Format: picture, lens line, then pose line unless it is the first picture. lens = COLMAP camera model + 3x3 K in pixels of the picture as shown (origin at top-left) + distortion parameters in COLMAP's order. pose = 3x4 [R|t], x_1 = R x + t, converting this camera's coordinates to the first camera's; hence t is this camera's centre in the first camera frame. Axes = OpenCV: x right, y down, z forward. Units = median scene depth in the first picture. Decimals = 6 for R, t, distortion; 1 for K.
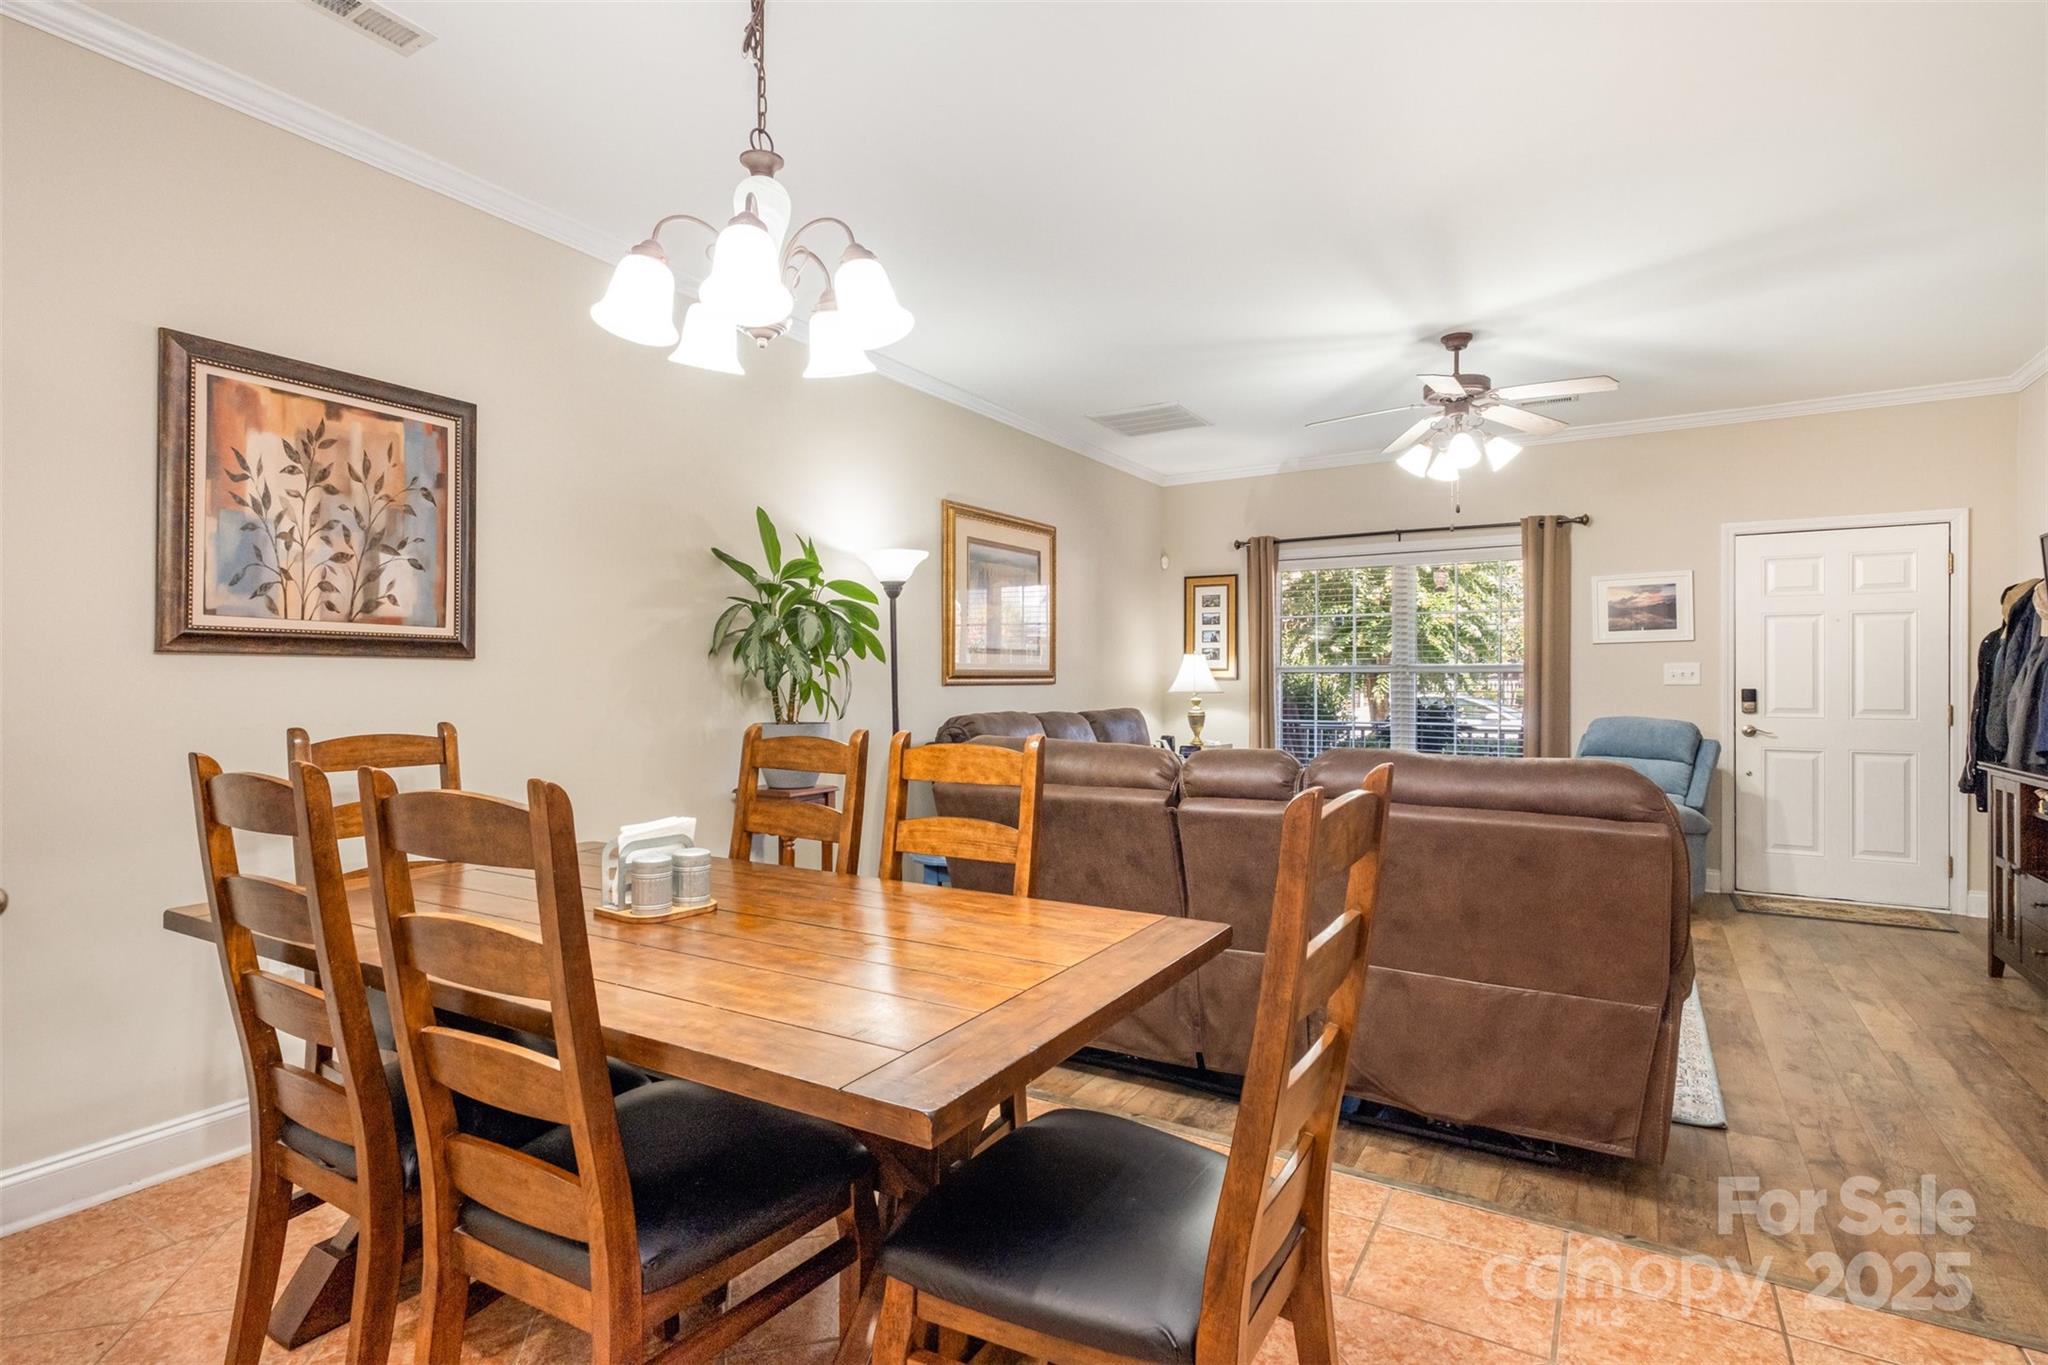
lens RADIAL K [[1009.3, 0, 1015.4], [0, 1009.3, 676.3], [0, 0, 1]] dist [0.001665, 0.000415]
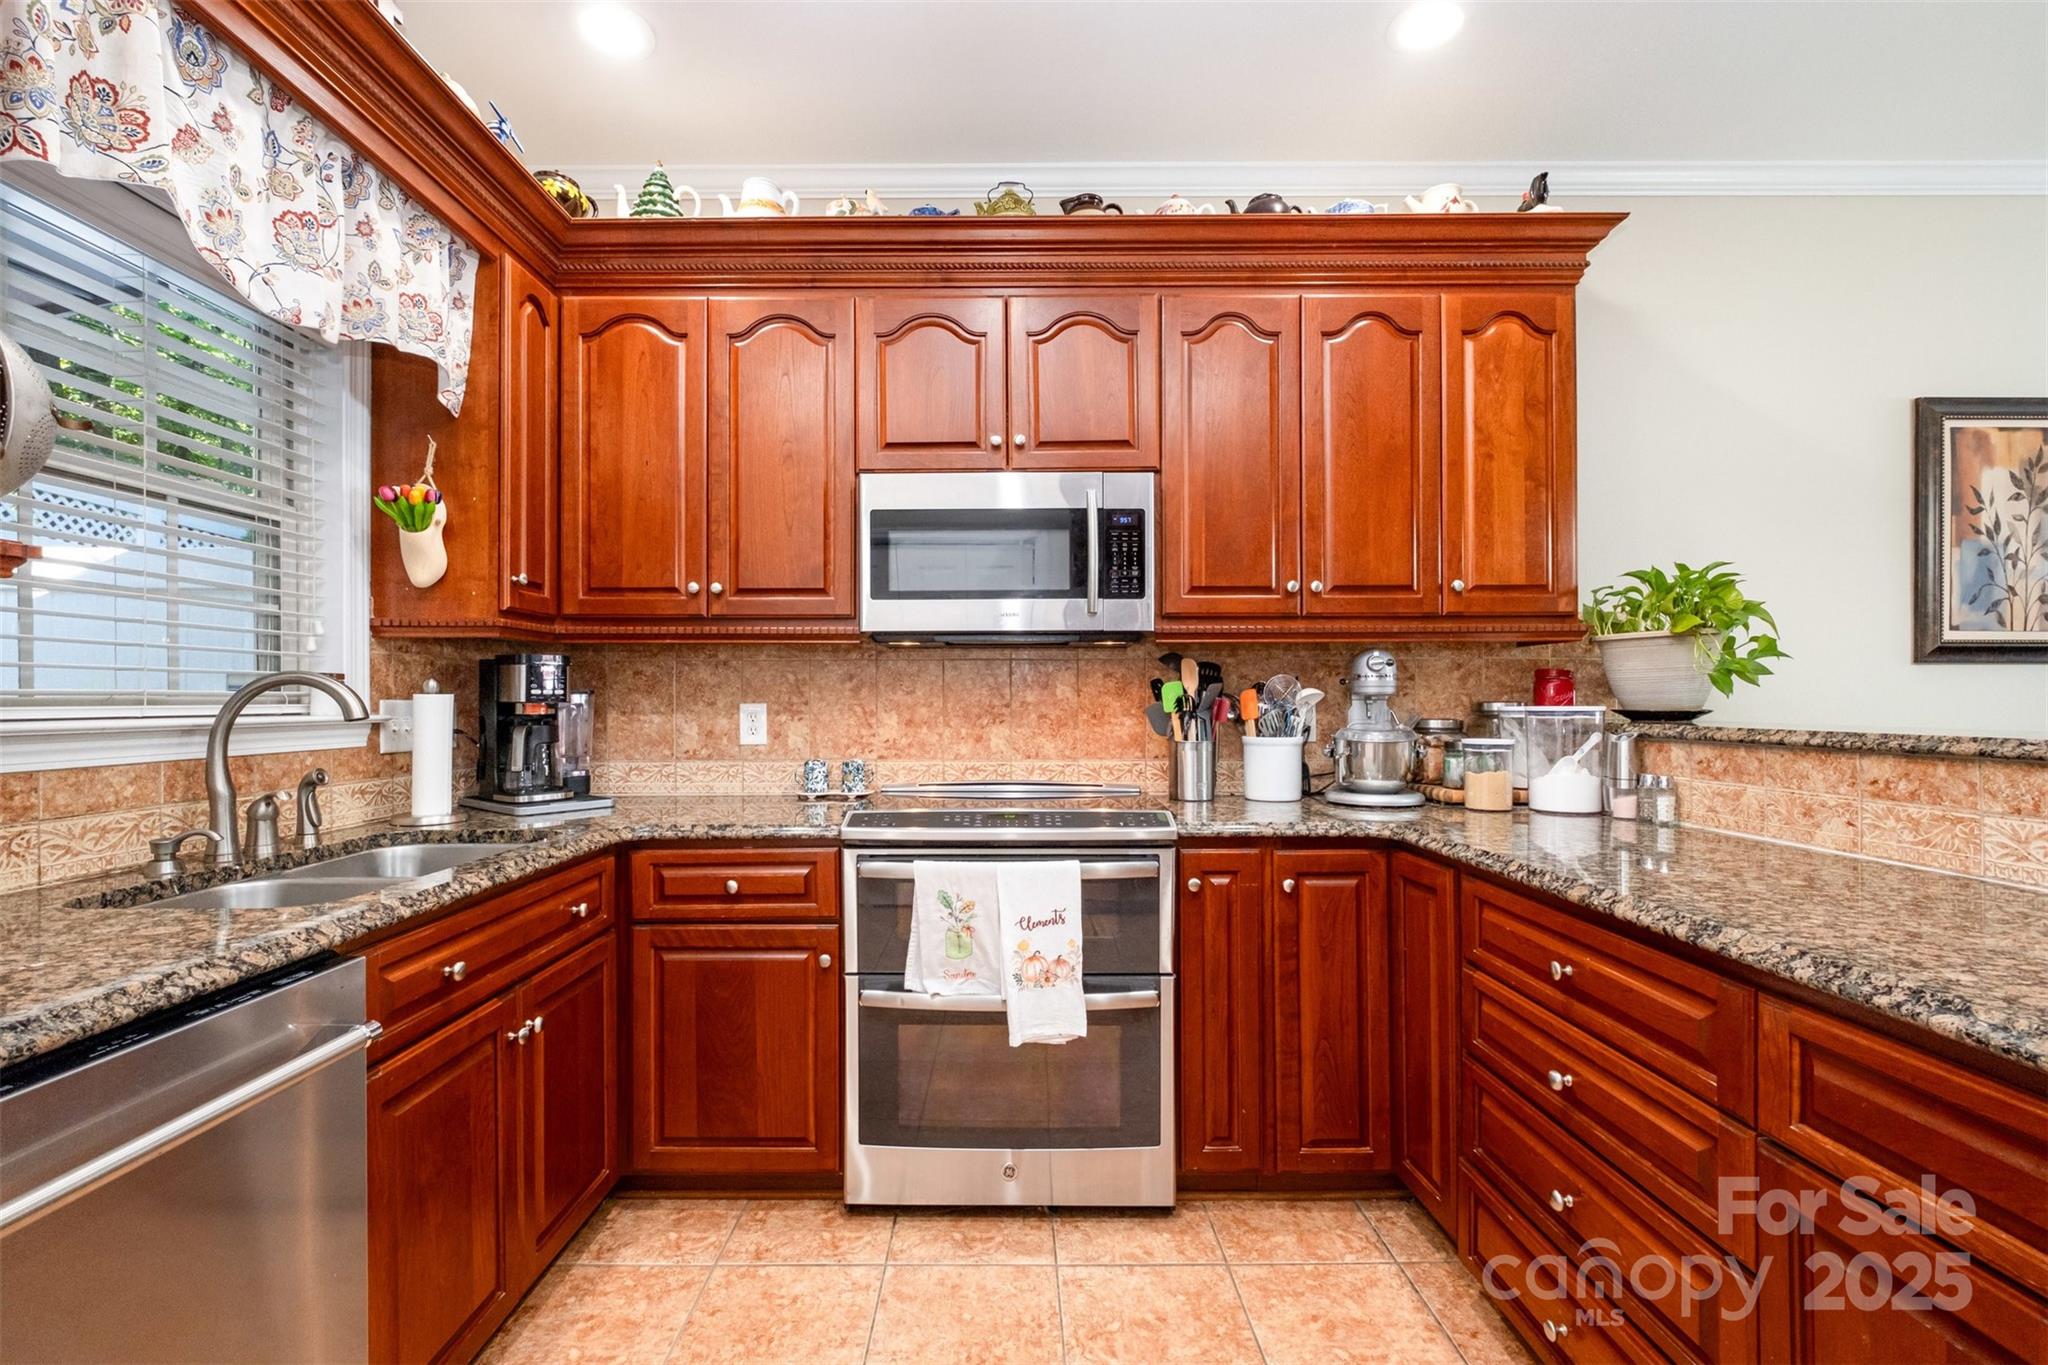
lens RADIAL K [[896.8, 0, 1017.3], [0, 896.8, 693.6], [0, 0, 1]] dist [-0.001061, 0.000061]
pose [[0.520725, -0.004947, -0.853710, -0.412554], [0.004898, 0.999984, -0.002807, 0.009080], [0.853711, -0.002719, 0.520740, -0.418102]]
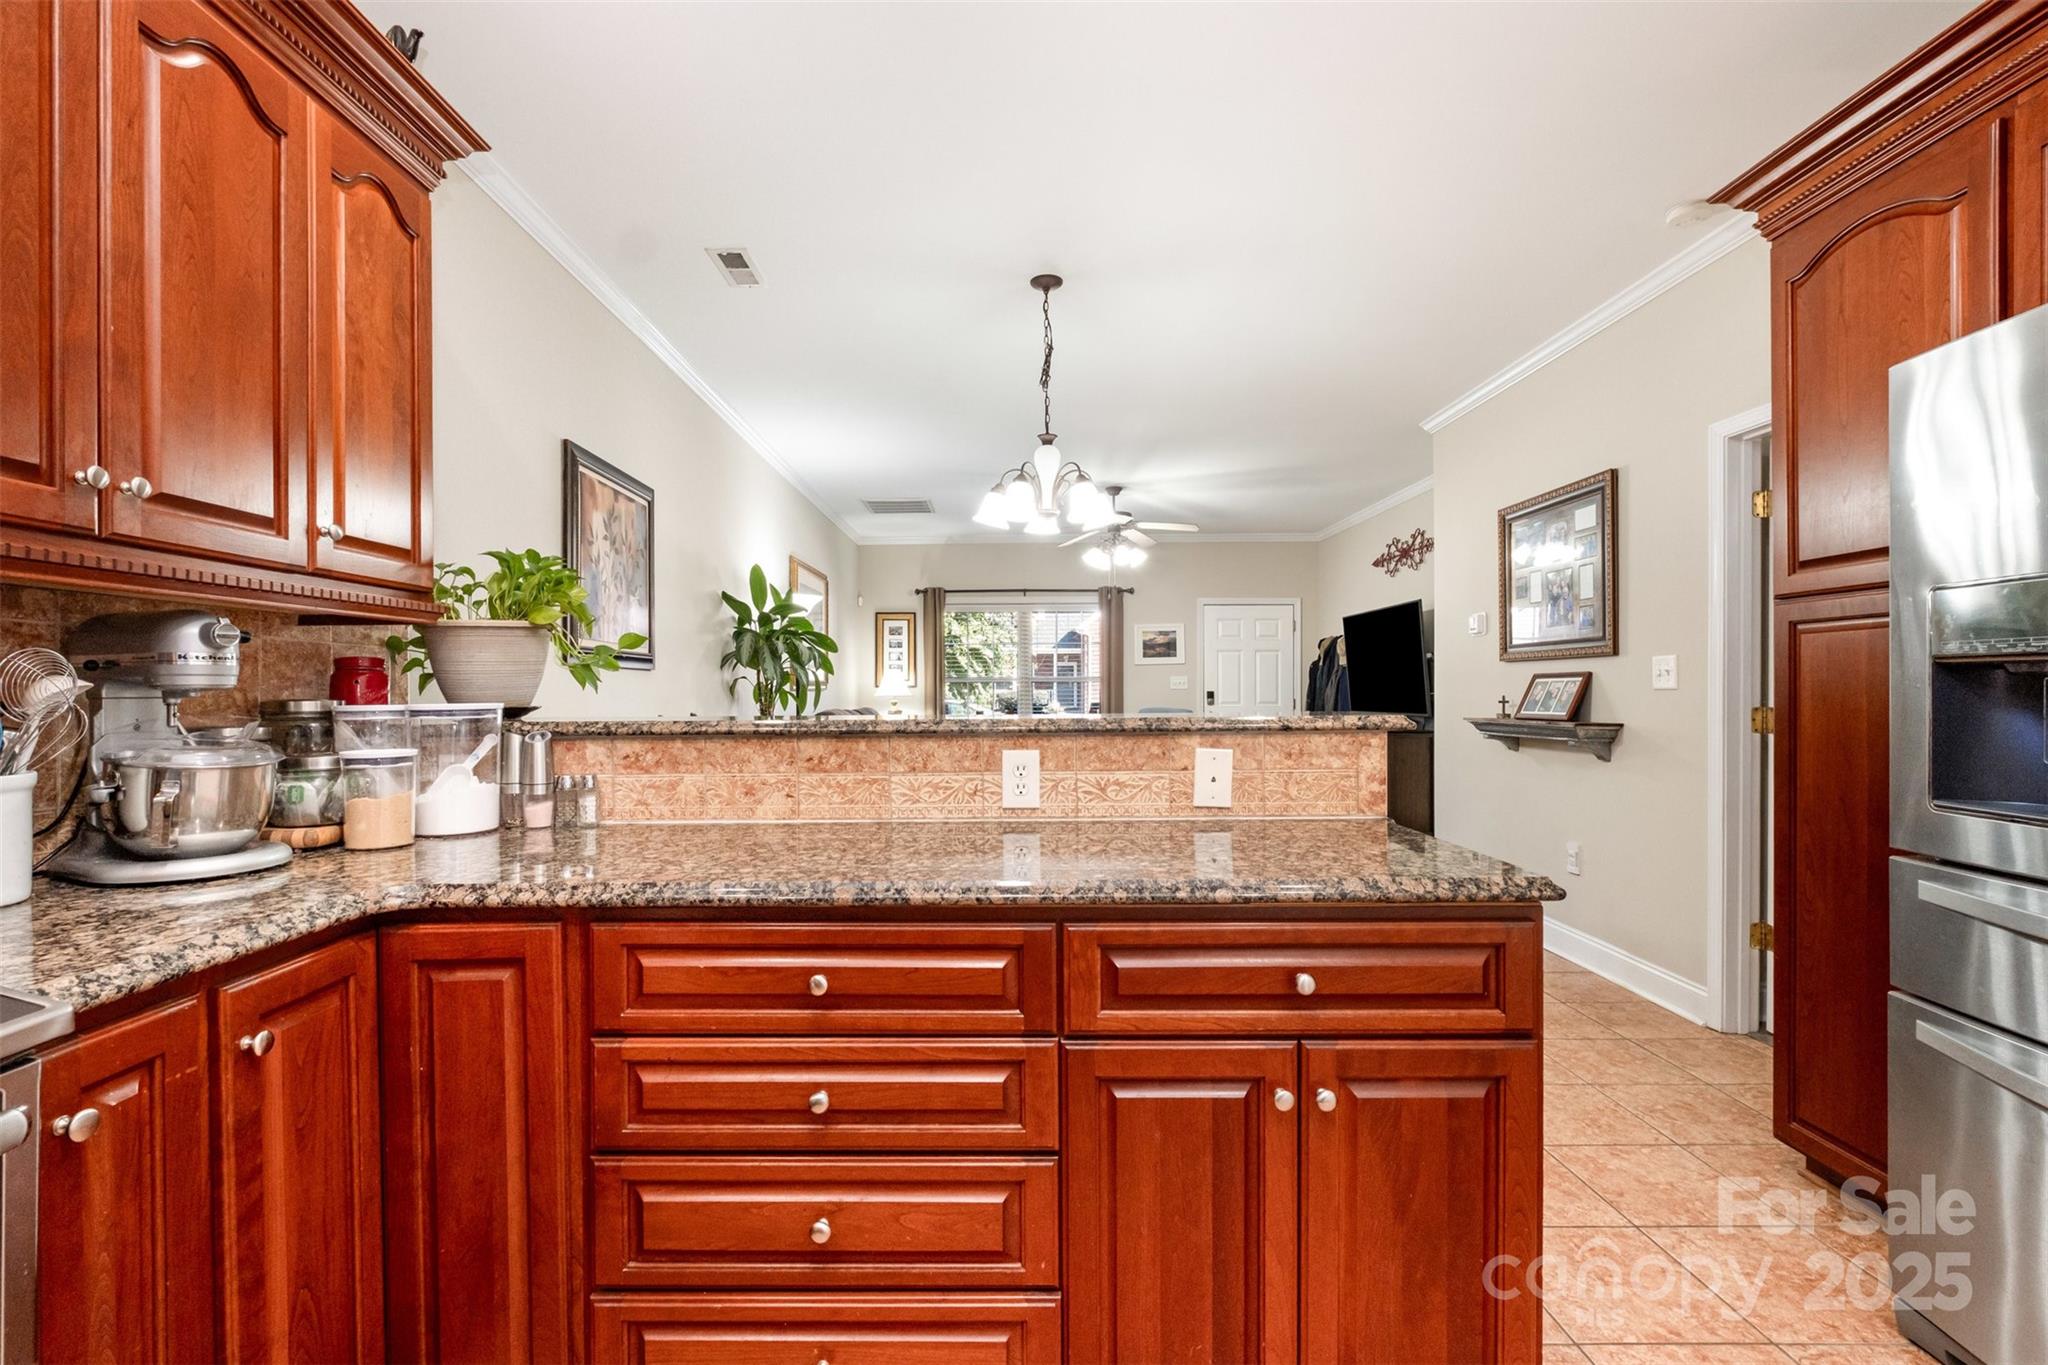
lens RADIAL K [[900.9, 0, 996.7], [0, 900.9, 691.4], [0, 0, 1]] dist [-0.001185, -0.006024]
pose [[0.859500, -0.004389, 0.511116, -0.822221], [0.002481, 0.999987, 0.004414, 0.009439], [-0.511129, -0.002525, 0.859500, -0.353205]]
